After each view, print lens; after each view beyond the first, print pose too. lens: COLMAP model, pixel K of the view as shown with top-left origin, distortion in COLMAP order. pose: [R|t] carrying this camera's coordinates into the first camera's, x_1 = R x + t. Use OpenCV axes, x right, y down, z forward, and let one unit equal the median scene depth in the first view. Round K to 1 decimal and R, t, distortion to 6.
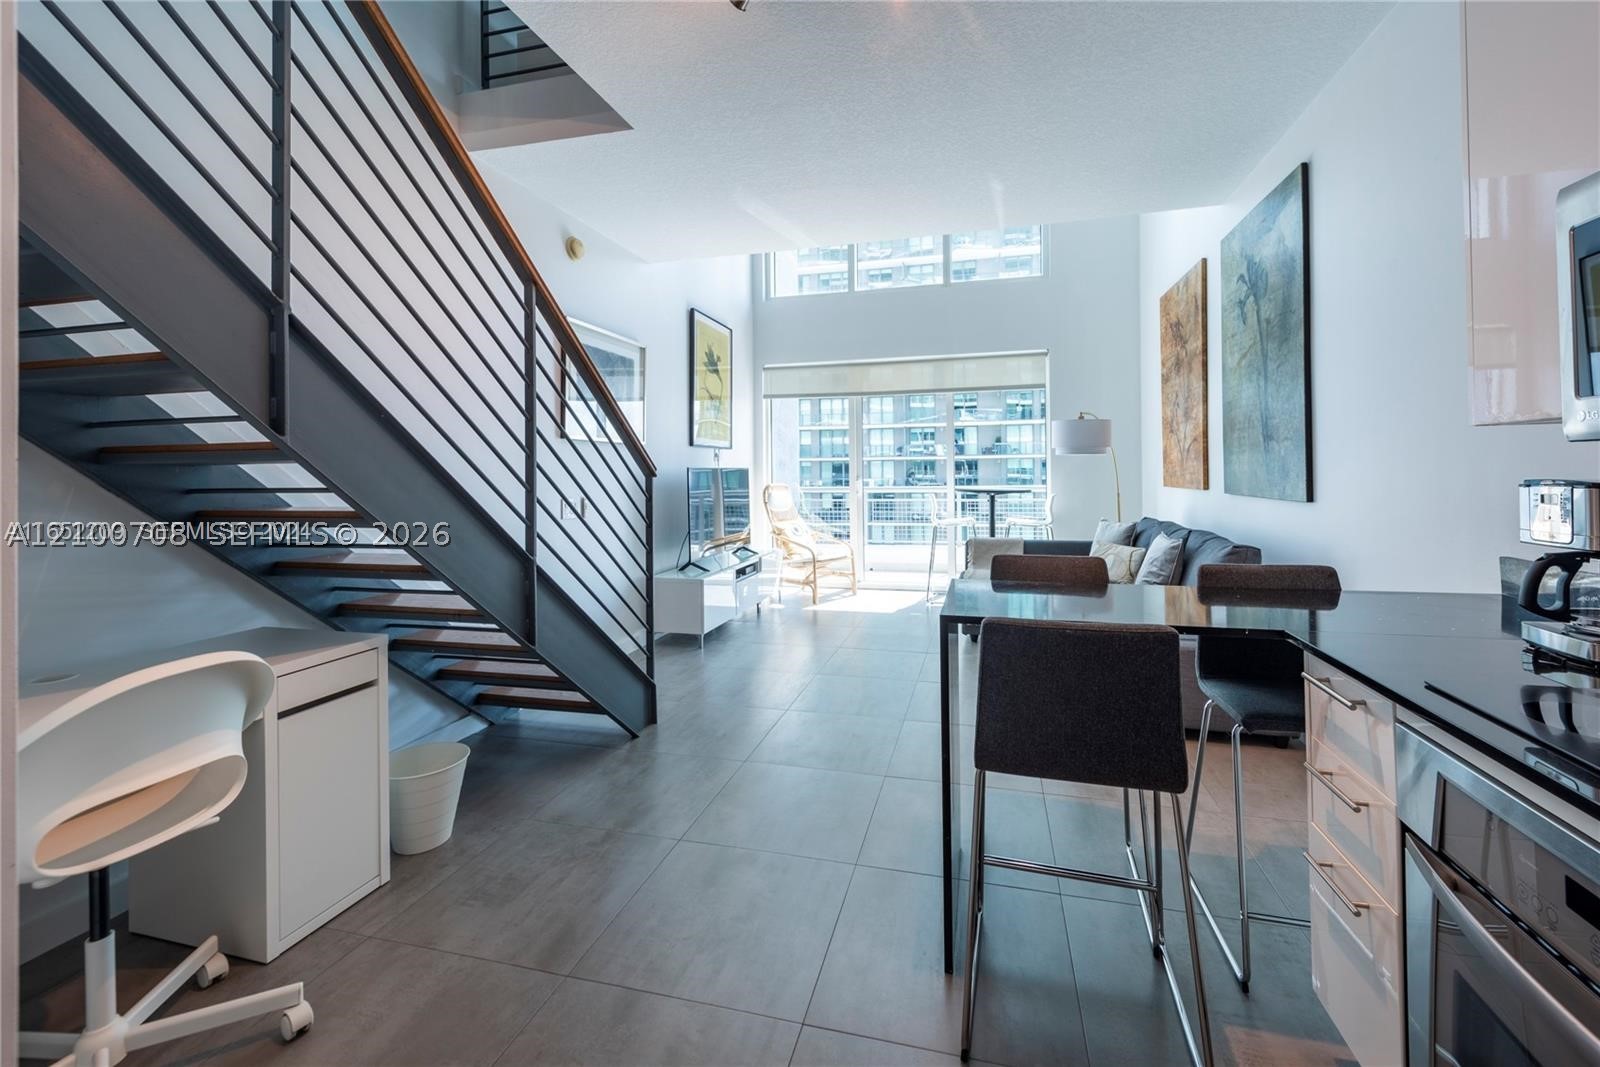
lens RADIAL K [[665.6, 0, 819.0], [0, 665.6, 463.0], [0, 0, 1]] dist [0.010963, -0.003506]
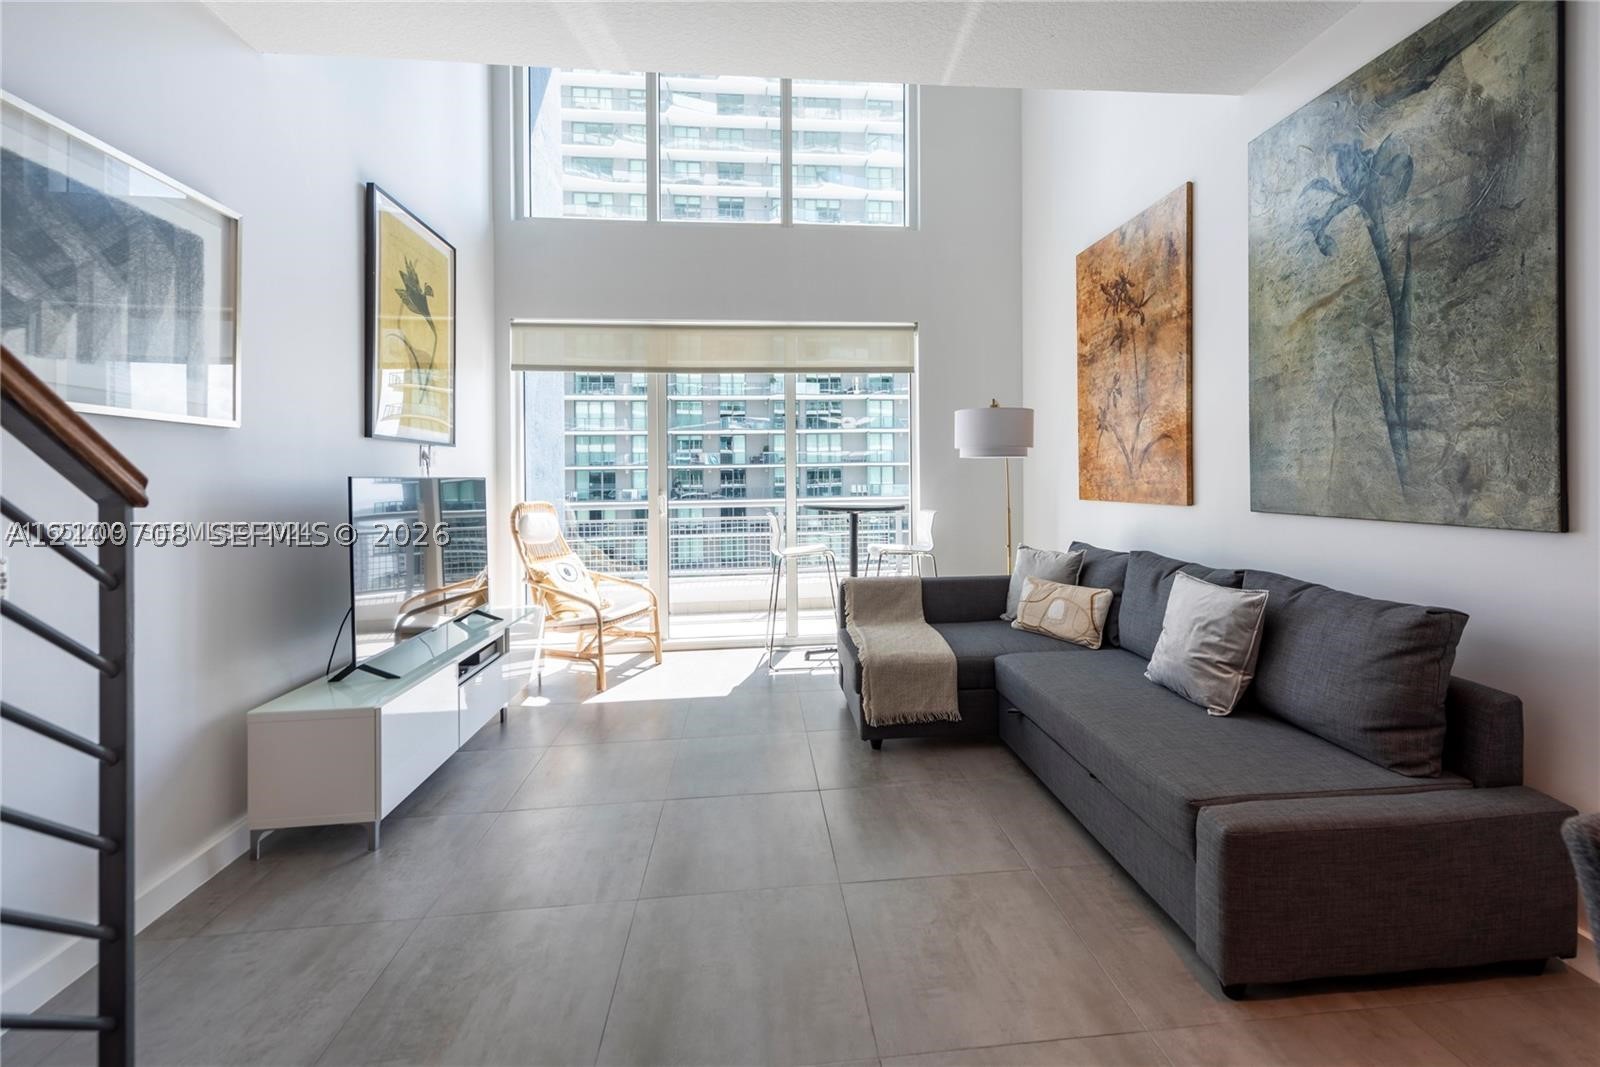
lens RADIAL K [[665.6, 0, 815.0], [0, 665.6, 467.2], [0, 0, 1]] dist [0.010963, -0.003506]
pose [[0.938897, 0.001829, 0.344192, -0.033491], [0.000914, 0.999969, -0.007809, 0.003067], [-0.344196, 0.007646, 0.938867, 0.329756]]
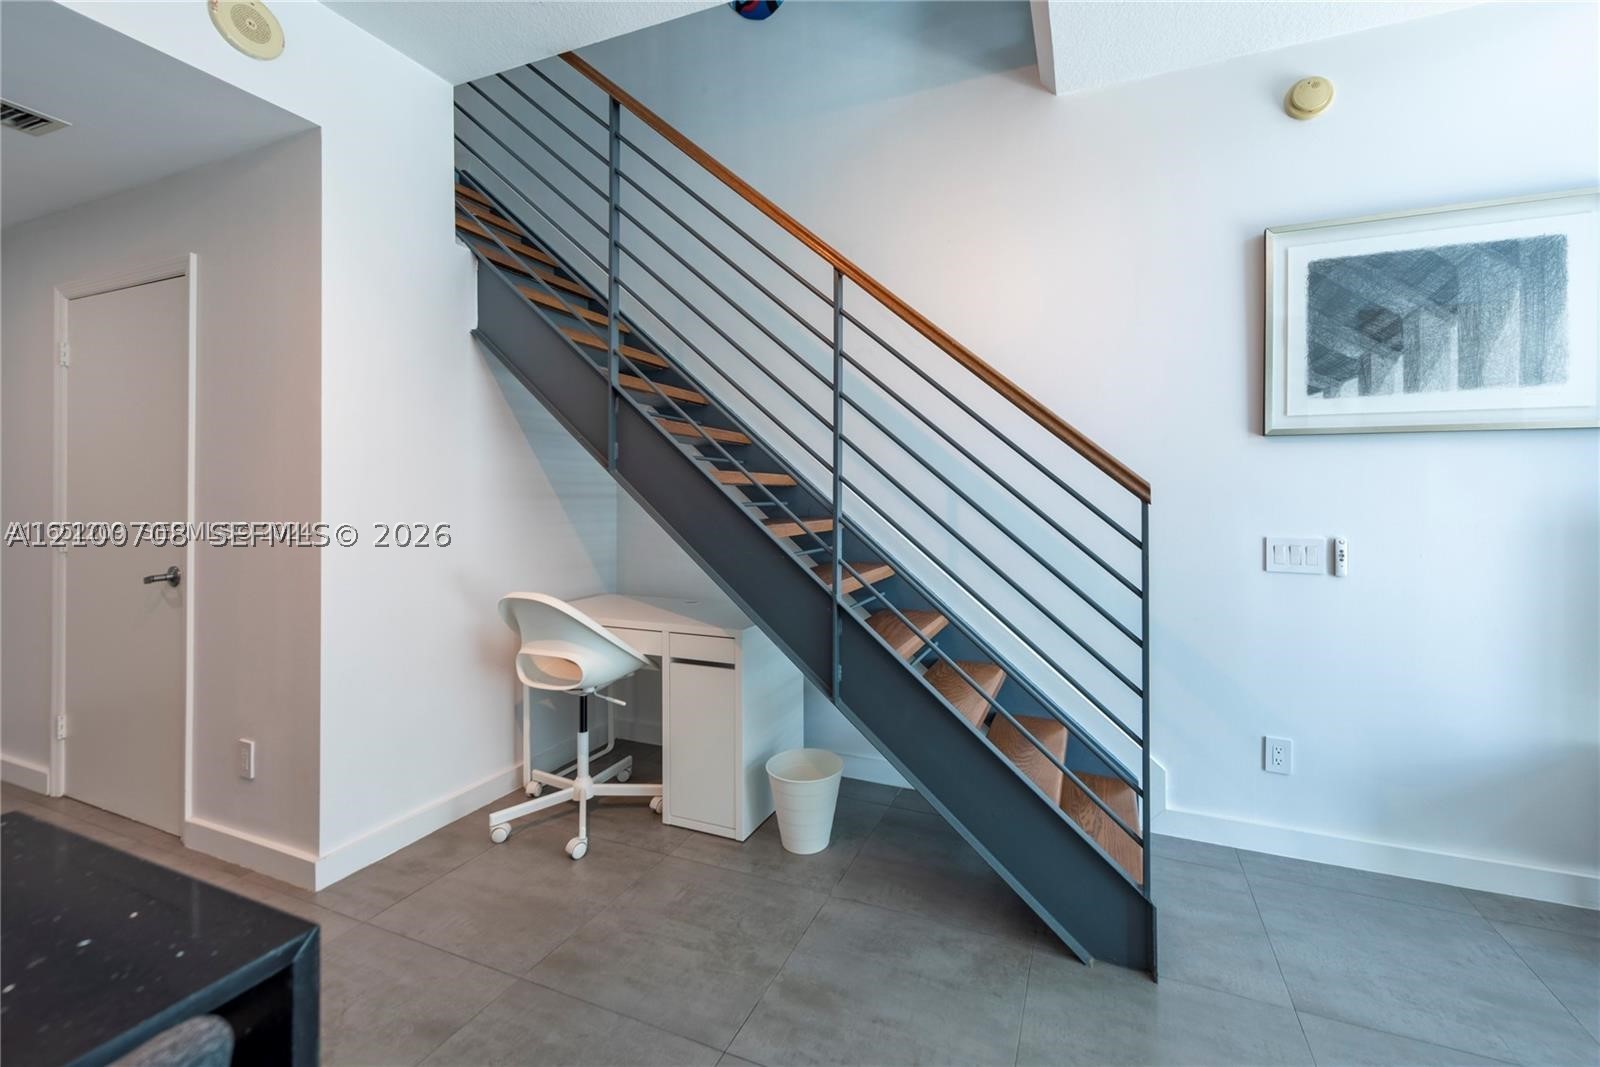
lens RADIAL K [[665.6, 0, 868.8], [0, 665.6, 476.6], [0, 0, 1]] dist [0.010963, -0.003506]
pose [[-0.130415, -0.003580, -0.991453, 0.162765], [0.014018, 0.999887, -0.005454, -0.001040], [0.991360, -0.014610, -0.130350, 0.461970]]
